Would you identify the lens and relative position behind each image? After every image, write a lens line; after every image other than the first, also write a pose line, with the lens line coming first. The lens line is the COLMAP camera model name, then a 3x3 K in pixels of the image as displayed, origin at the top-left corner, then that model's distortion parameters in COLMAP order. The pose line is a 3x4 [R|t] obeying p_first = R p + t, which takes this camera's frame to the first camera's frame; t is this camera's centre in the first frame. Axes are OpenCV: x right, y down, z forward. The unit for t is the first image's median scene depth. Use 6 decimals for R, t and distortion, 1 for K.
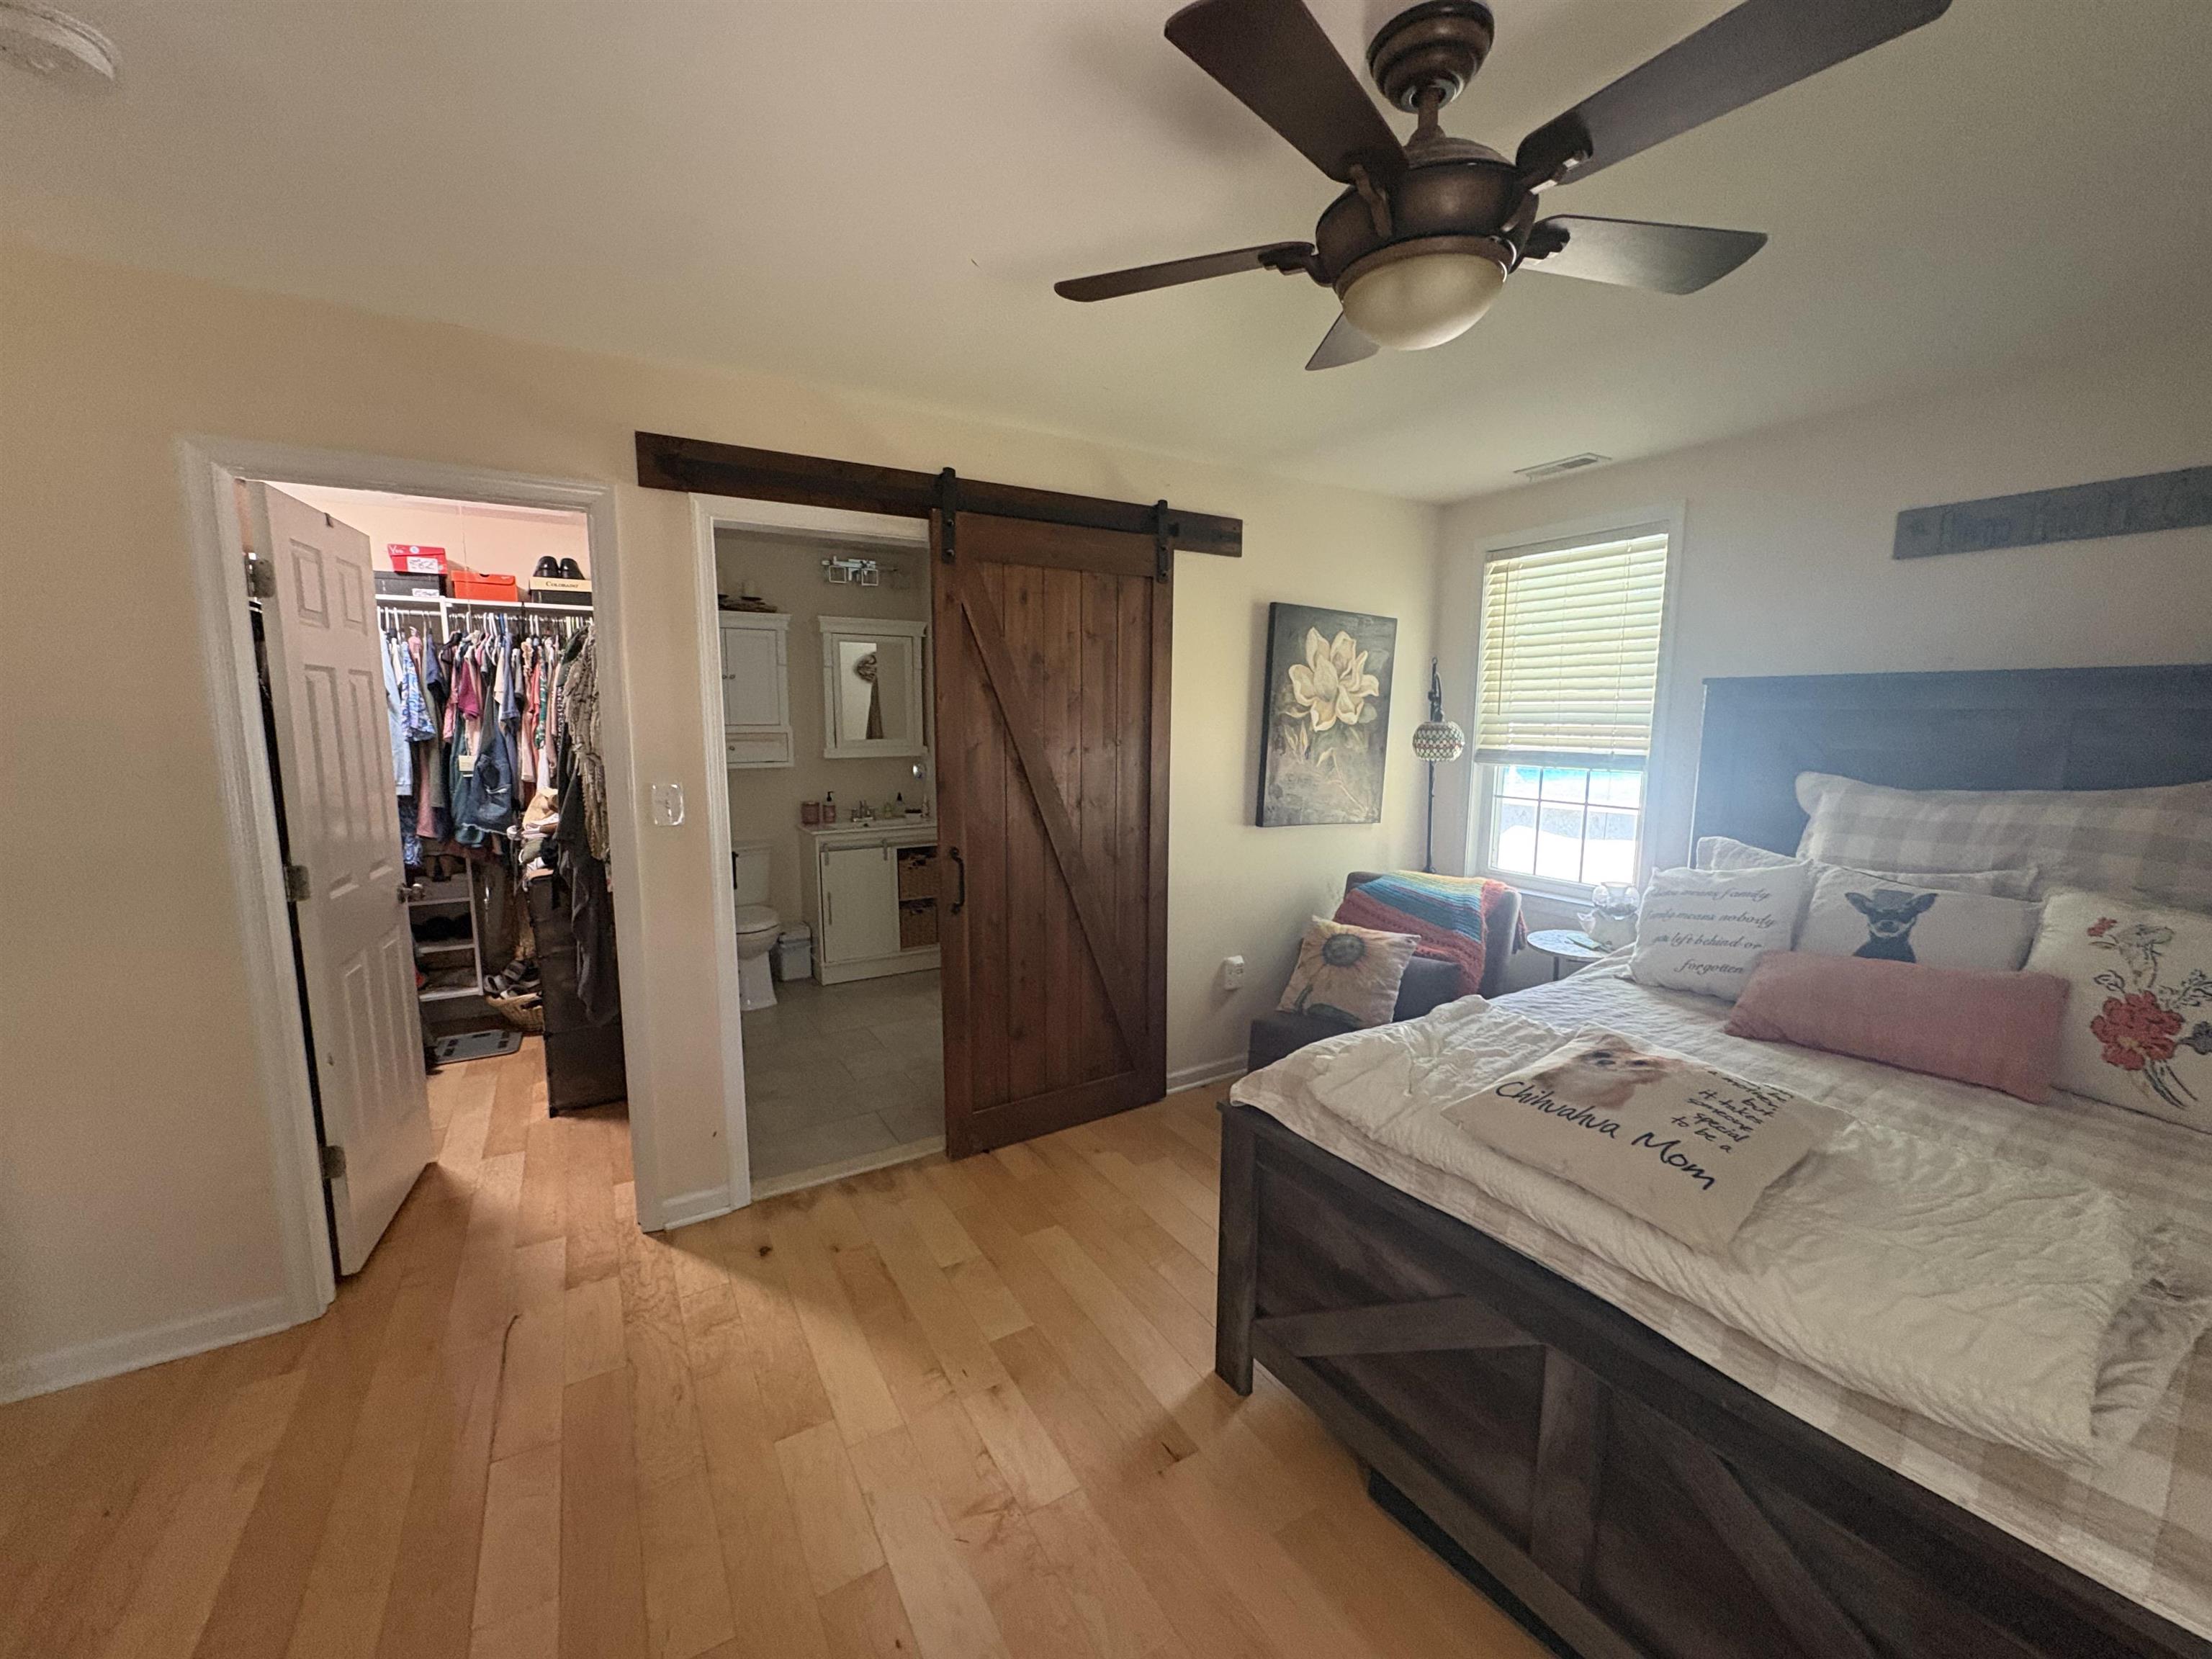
lens RADIAL K [[879.2, 0, 1105.8], [0, 879.2, 833.7], [0, 0, 1]] dist [-0.000825, 0.000234]
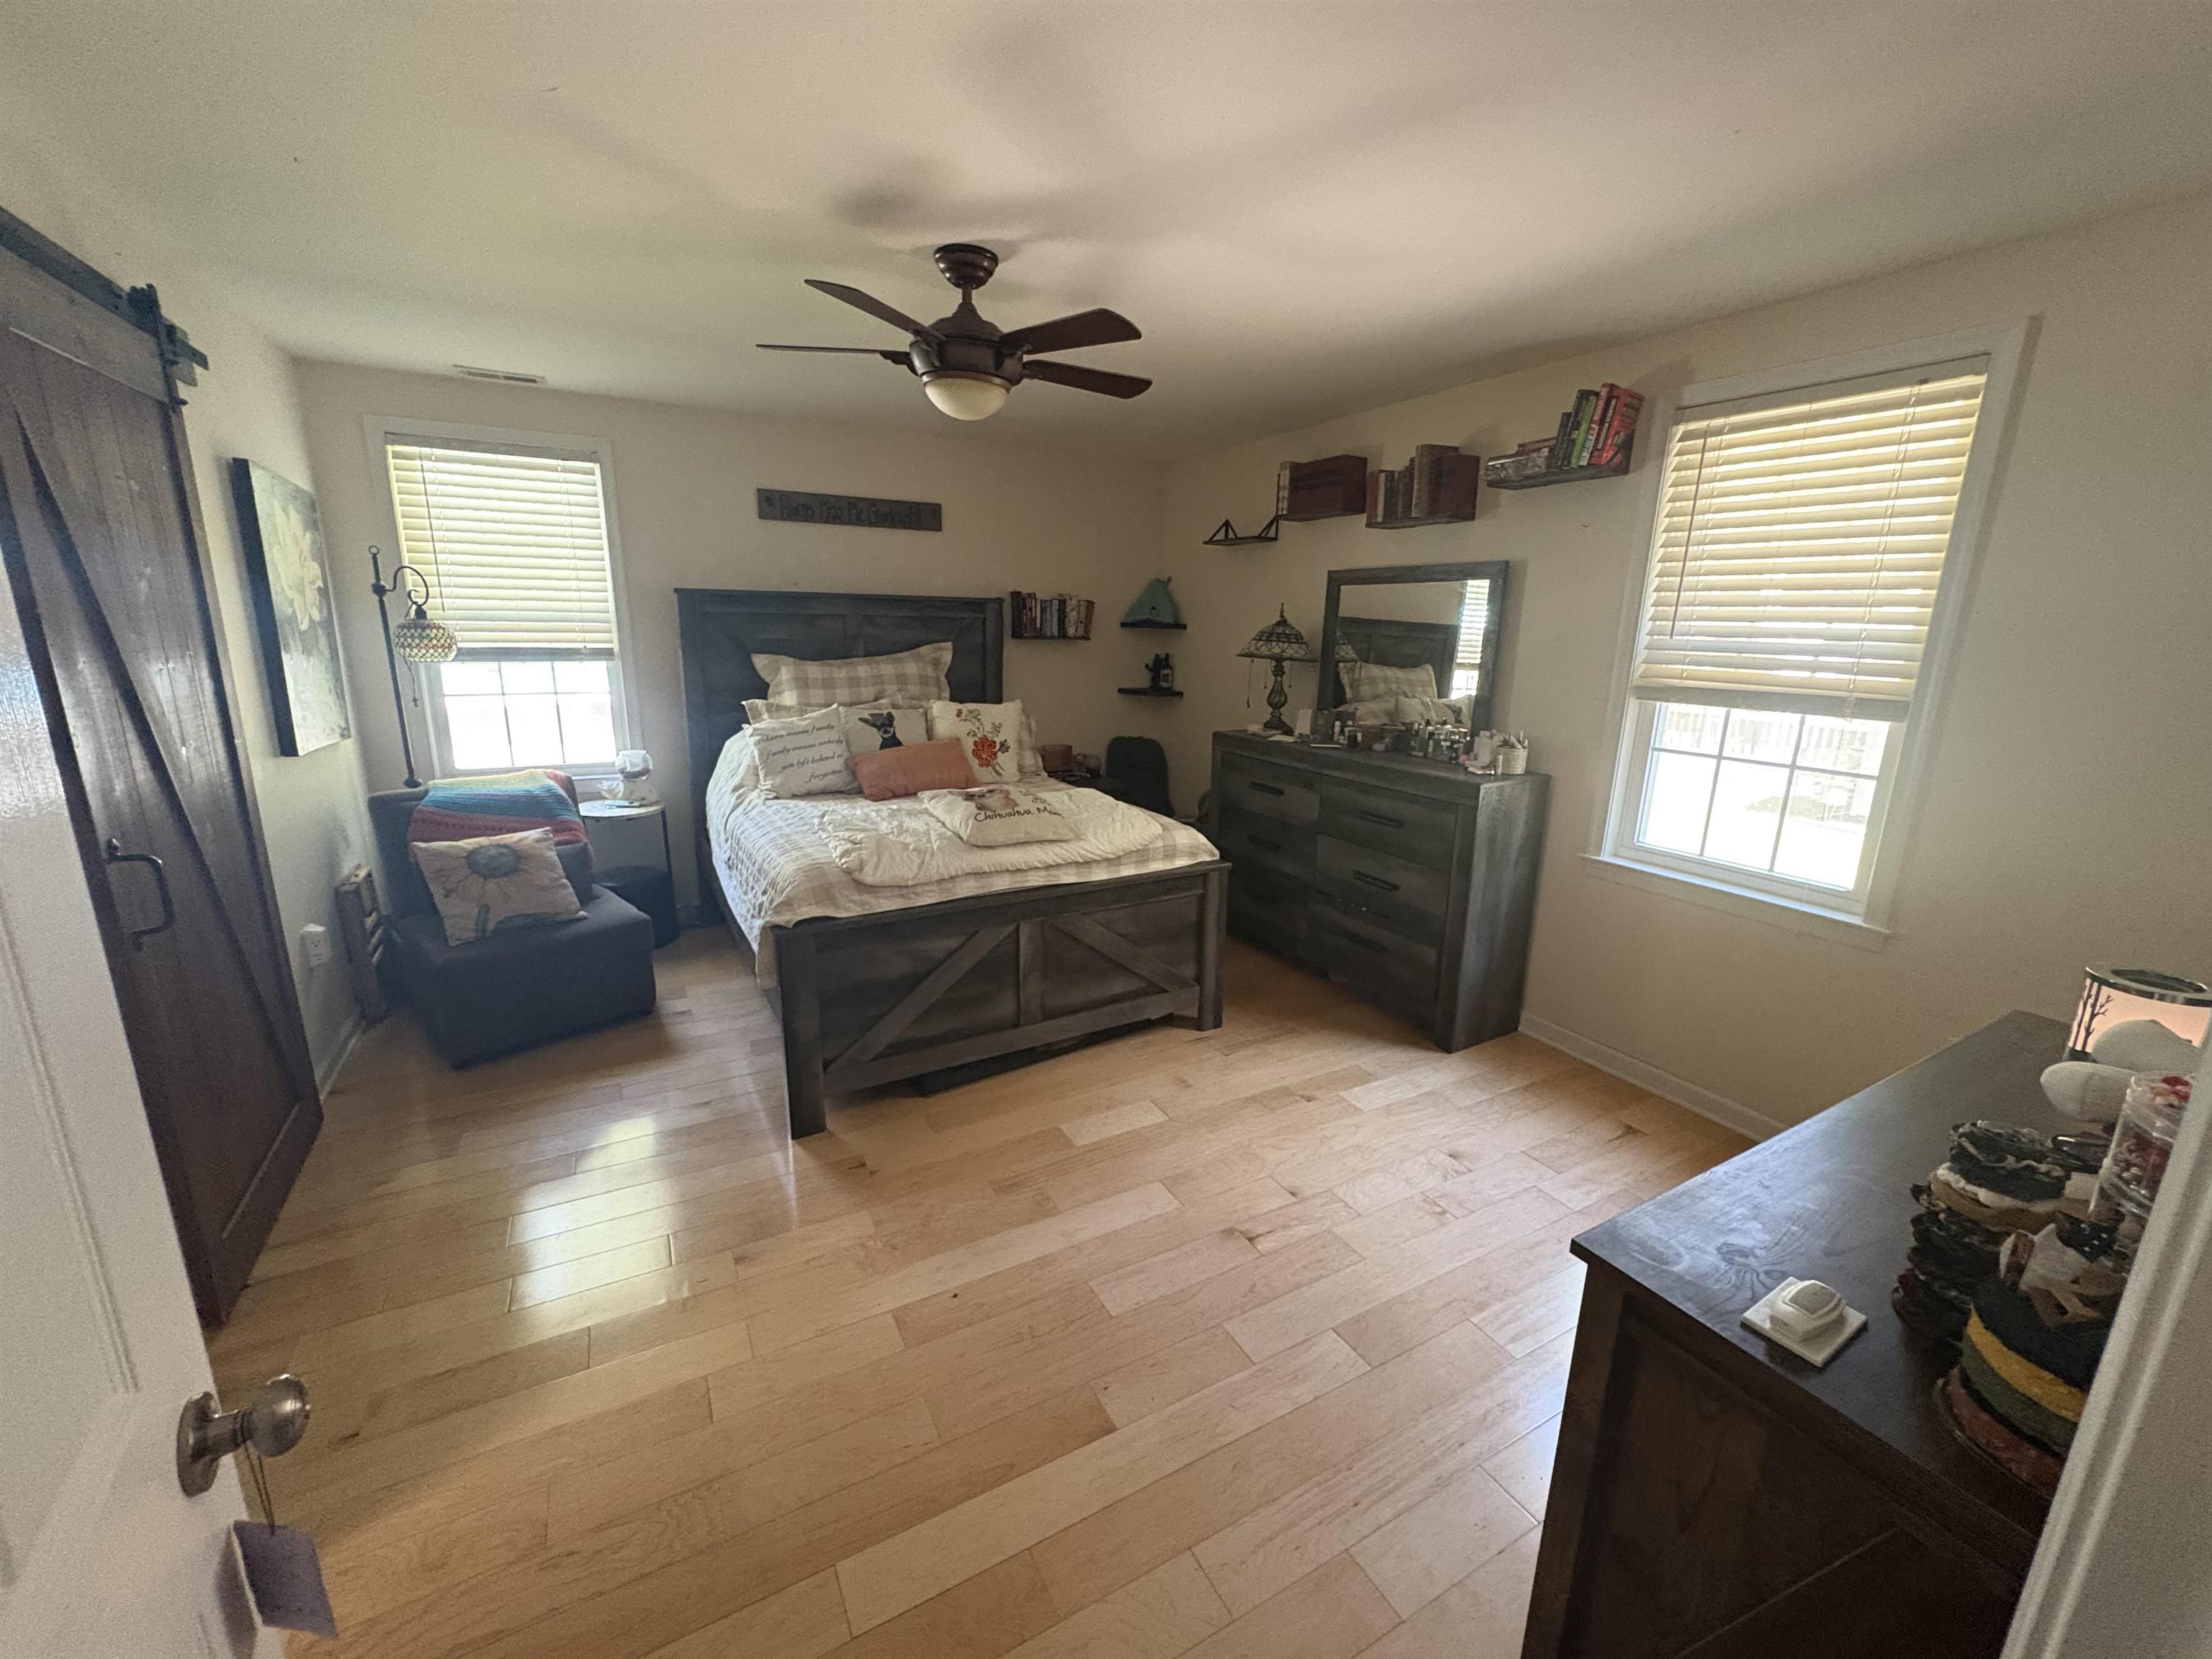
lens RADIAL K [[886.9, 0, 1102.5], [0, 886.9, 832.2], [0, 0, 1]] dist [0.000452, 0.000476]
pose [[0.037665, -0.236690, 0.970855, -0.941049], [0.116298, 0.965980, 0.230990, -0.068127], [-0.992500, 0.104208, 0.063911, 0.386004]]
